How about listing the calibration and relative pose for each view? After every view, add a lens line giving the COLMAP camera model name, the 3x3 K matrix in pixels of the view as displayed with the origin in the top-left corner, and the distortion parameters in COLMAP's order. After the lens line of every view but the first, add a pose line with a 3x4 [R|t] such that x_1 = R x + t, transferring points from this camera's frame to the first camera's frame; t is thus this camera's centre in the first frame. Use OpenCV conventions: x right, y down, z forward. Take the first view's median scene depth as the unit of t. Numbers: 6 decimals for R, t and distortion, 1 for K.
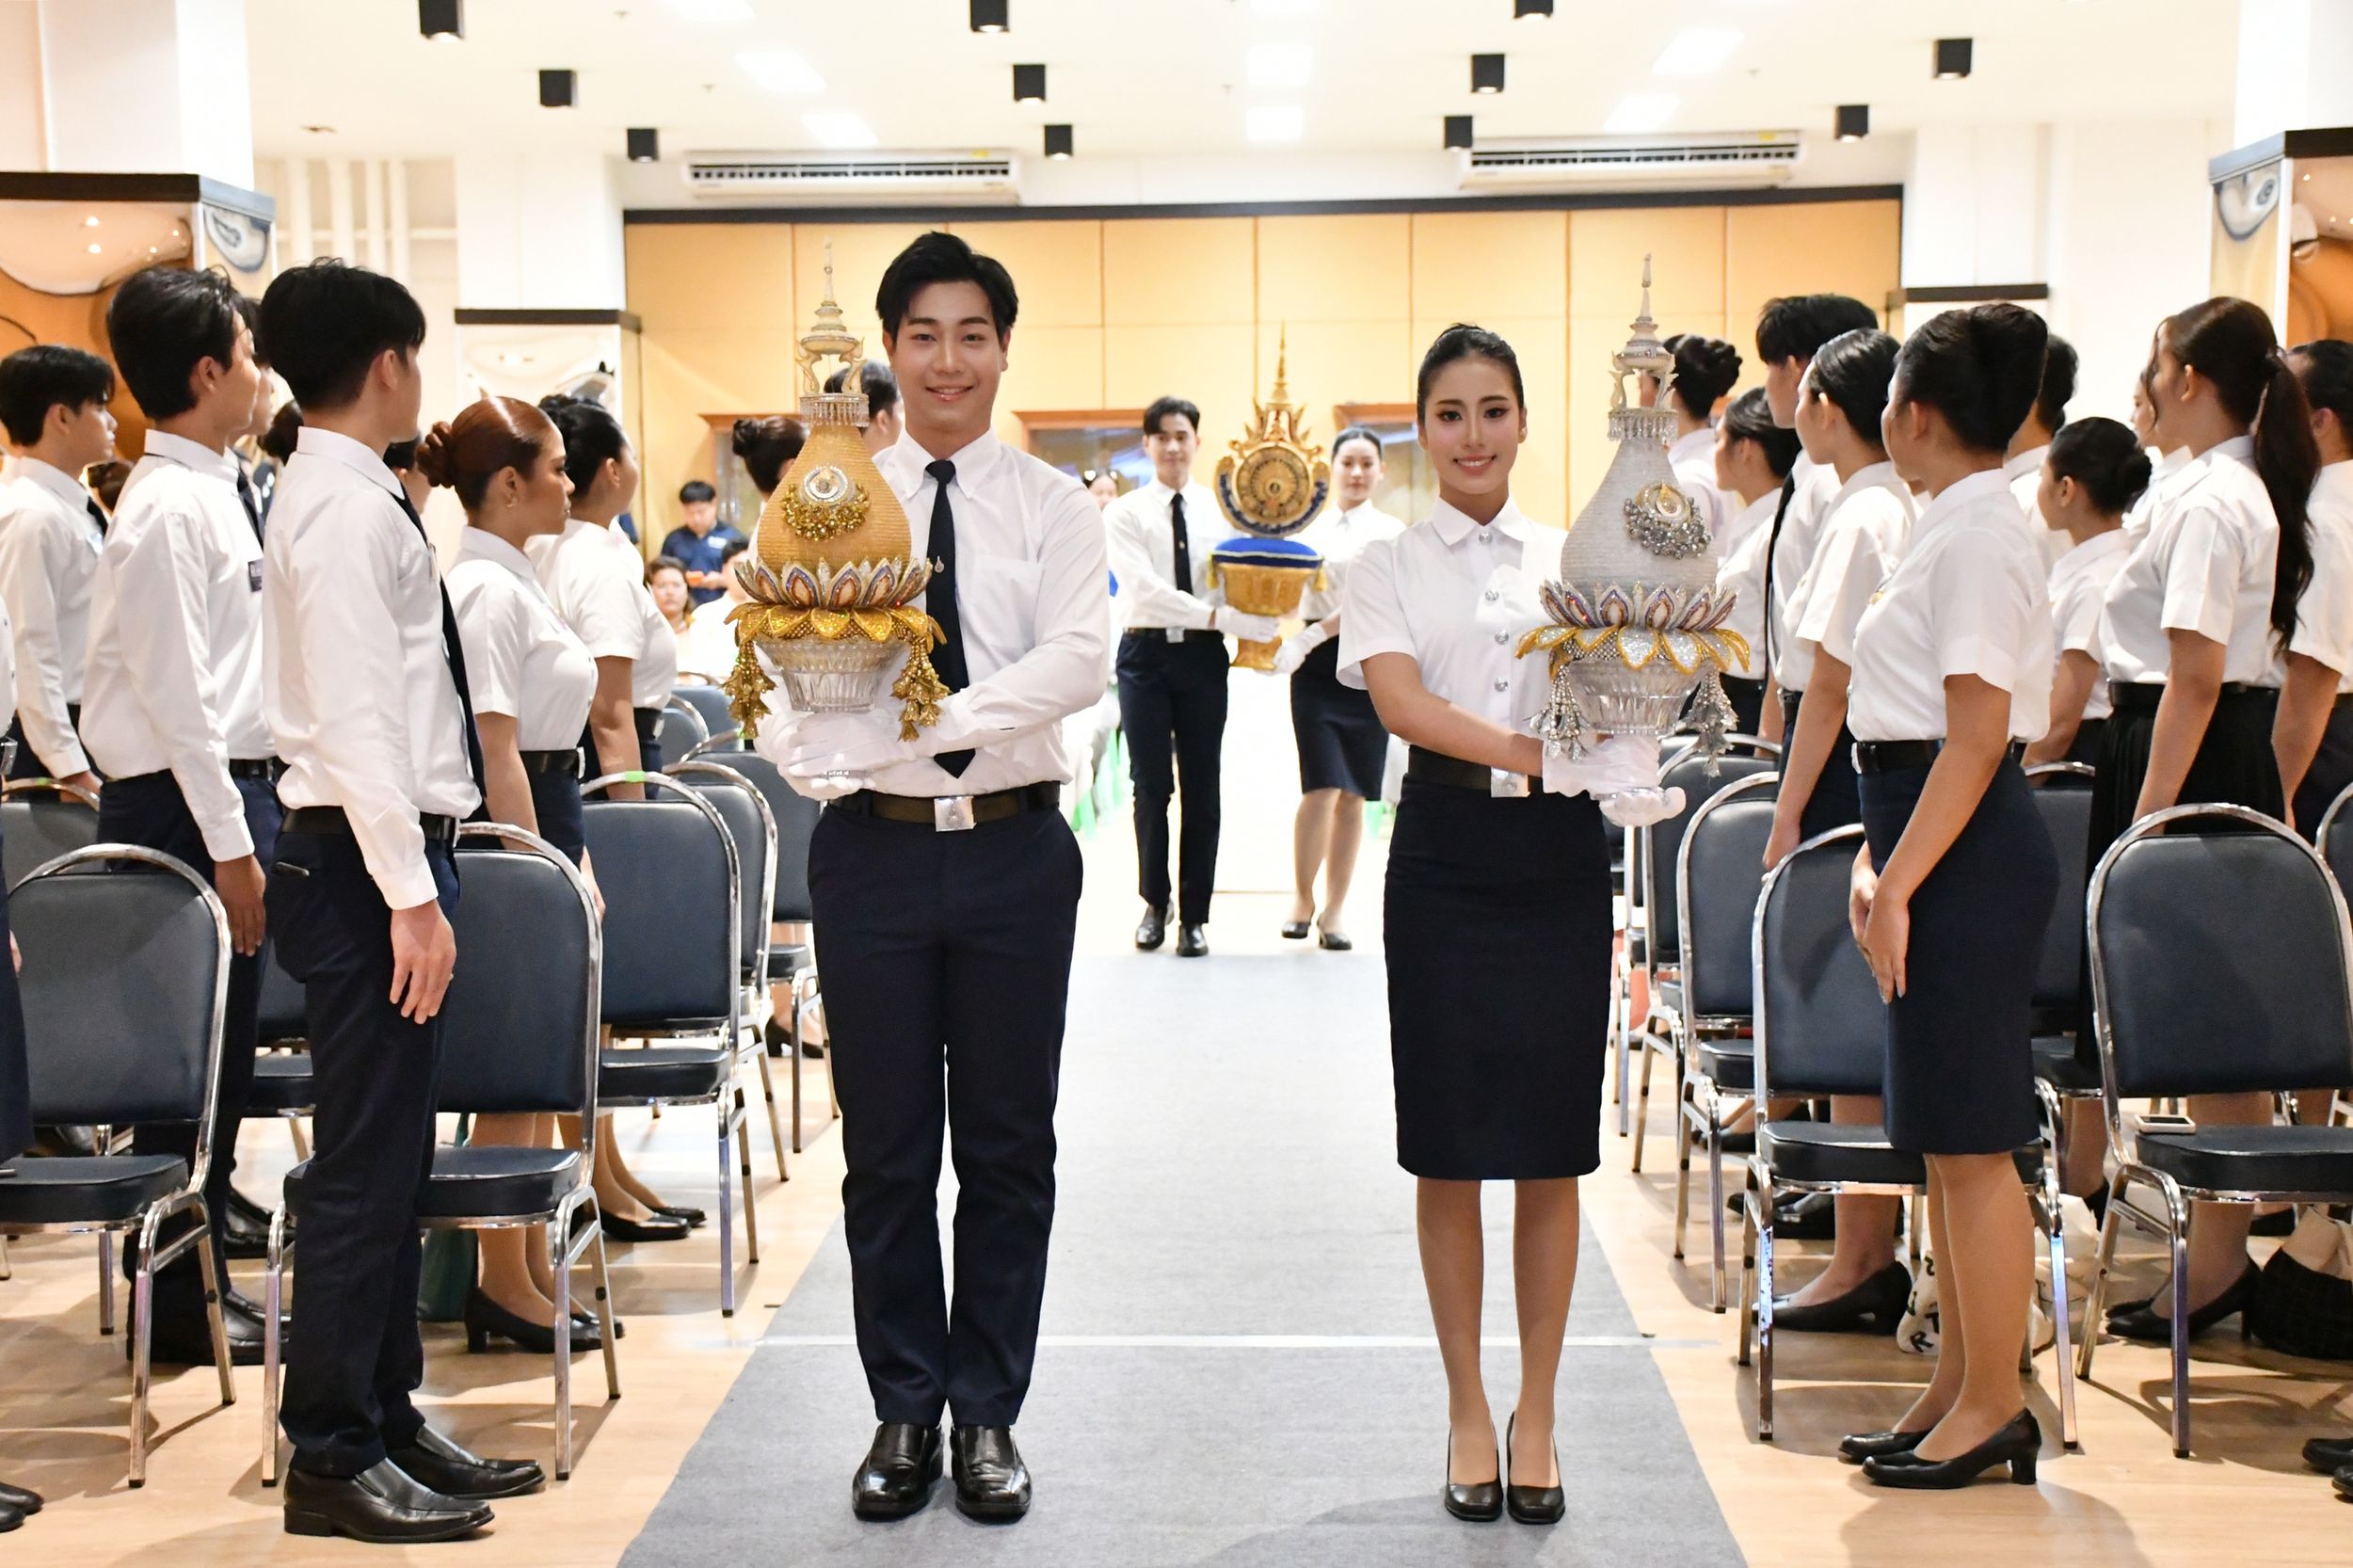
lens RADIAL K [[3371.3, 0, 1175.7], [0, 3371.3, 863.9], [0, 0, 1]] dist [0.166397, 0.052655]
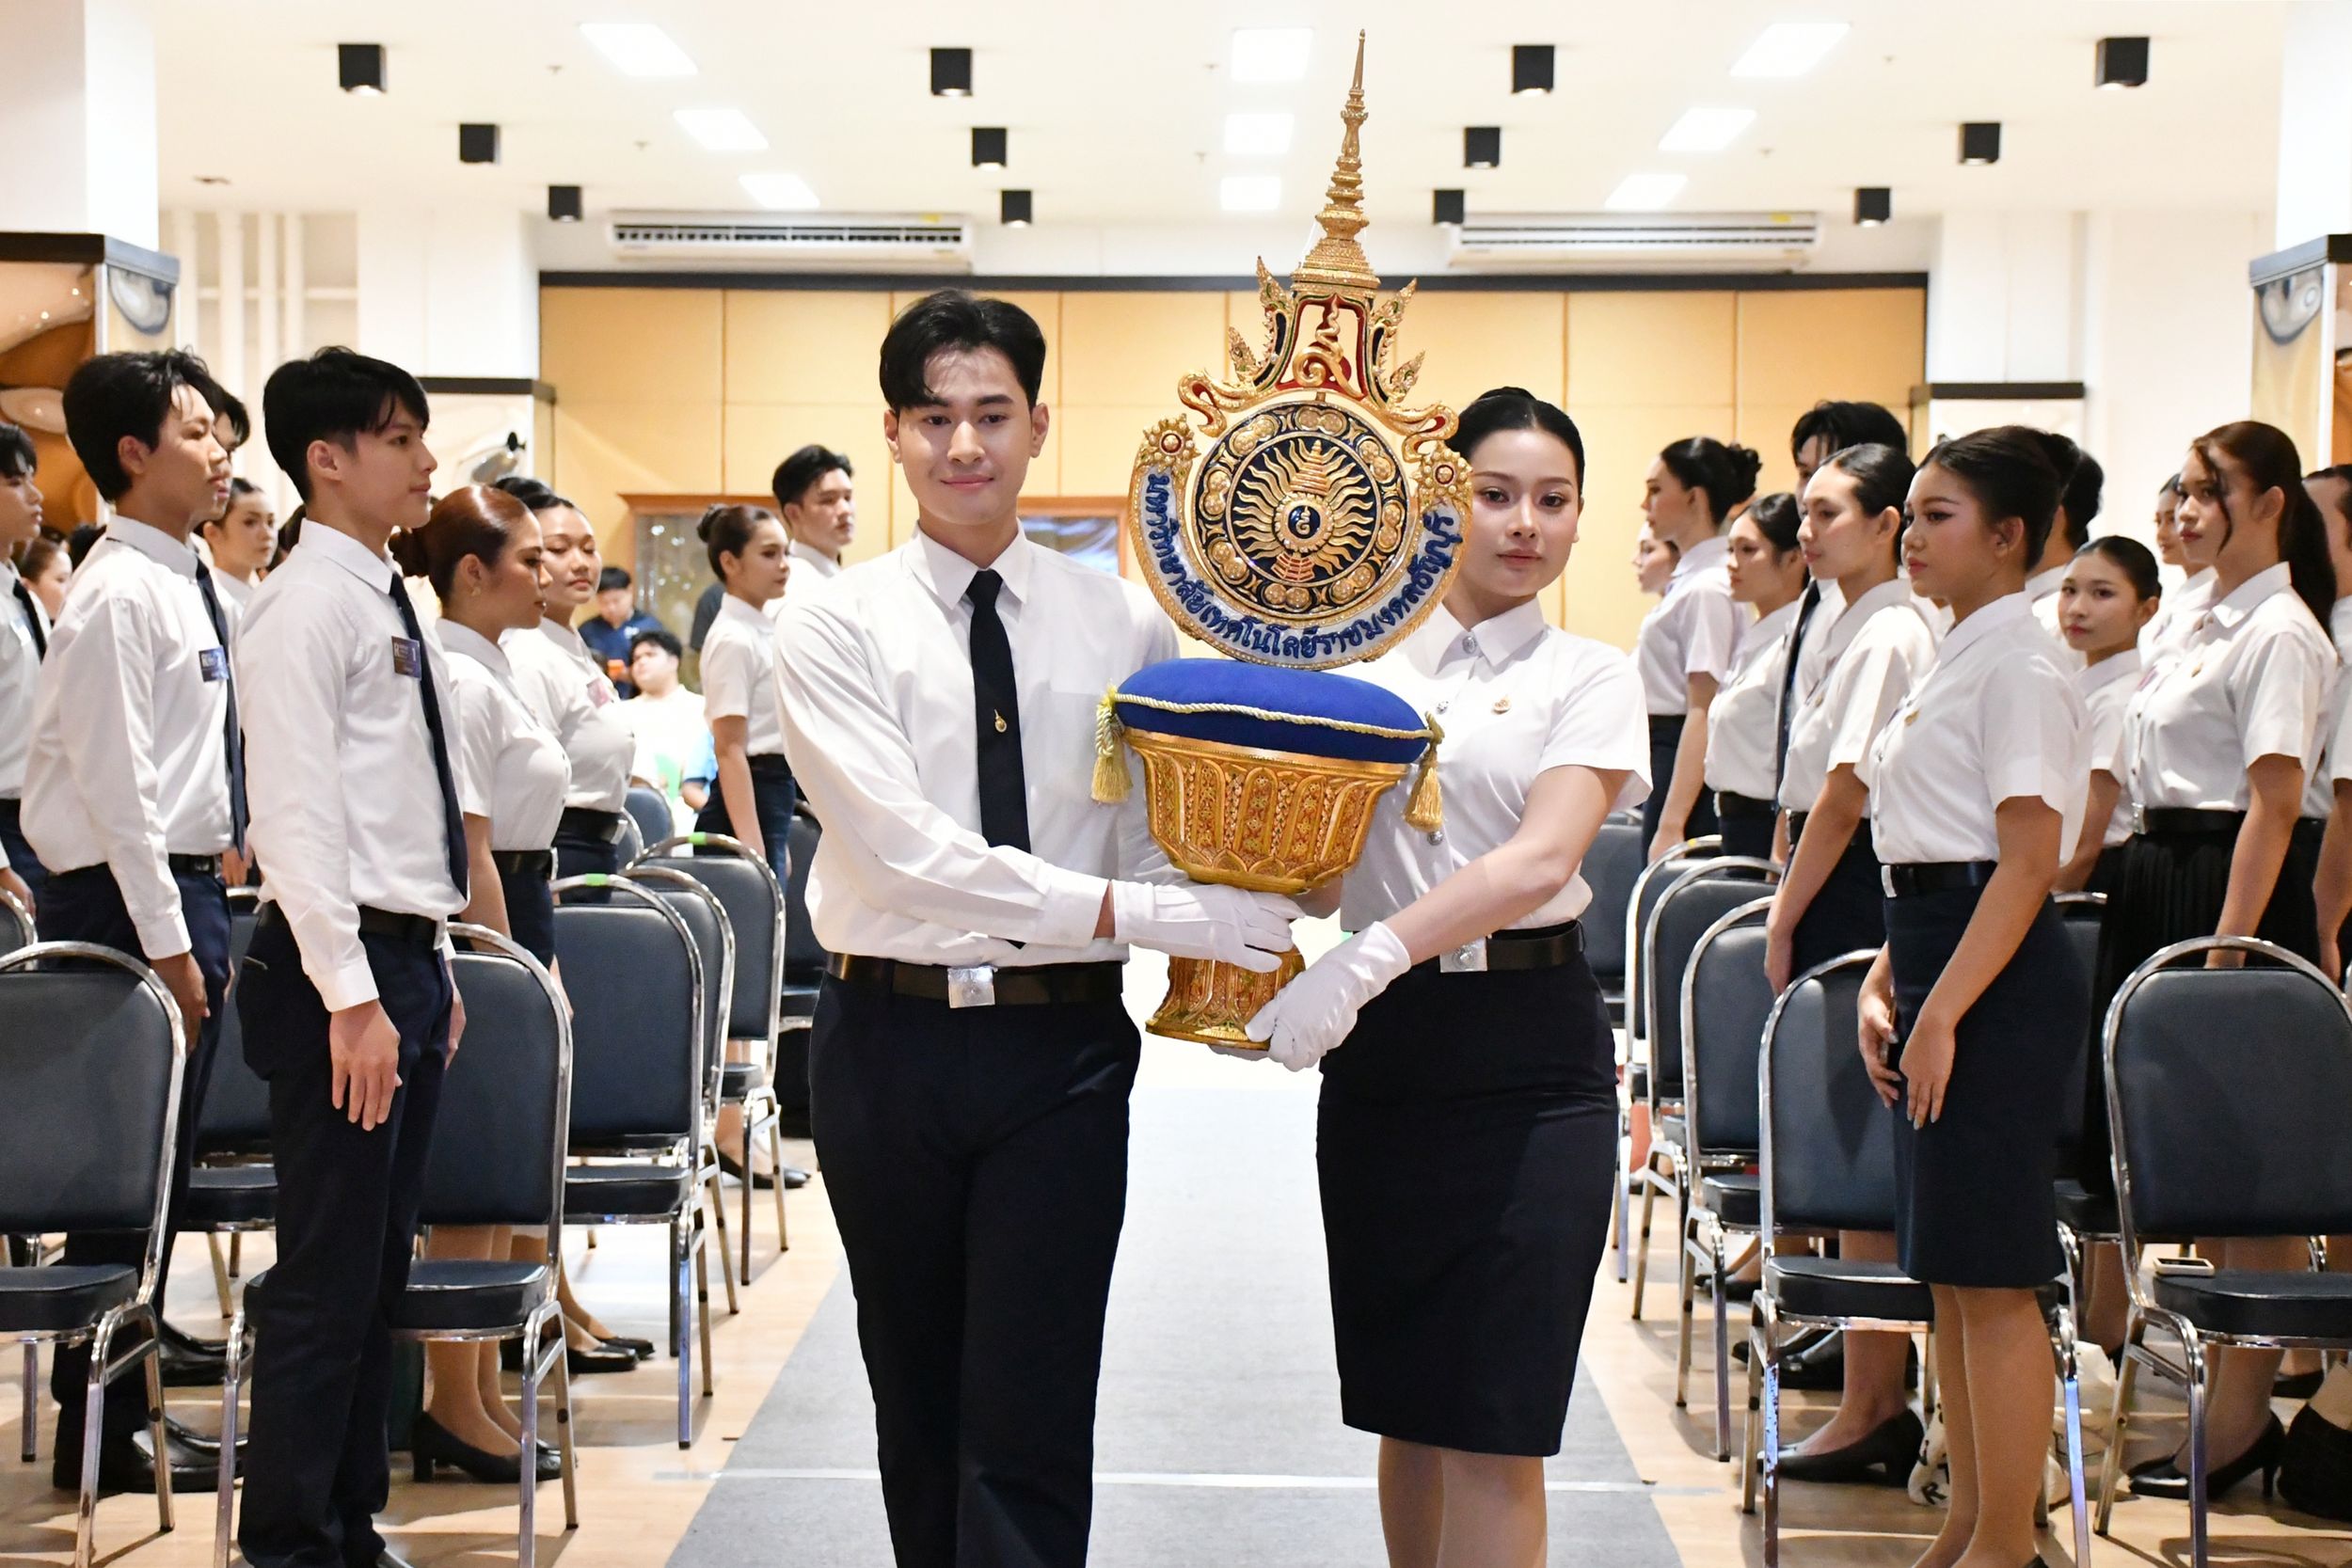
lens RADIAL K [[3989.0, 0, 1176.0], [0, 3989.0, 782.0], [0, 0, 1]] dist [0.232574, 0.025020]
pose [[0.999607, 0.017381, 0.021988, -0.021280], [-0.016073, 0.998169, -0.058316, 0.009942], [-0.022961, 0.057940, 0.998056, -0.134858]]
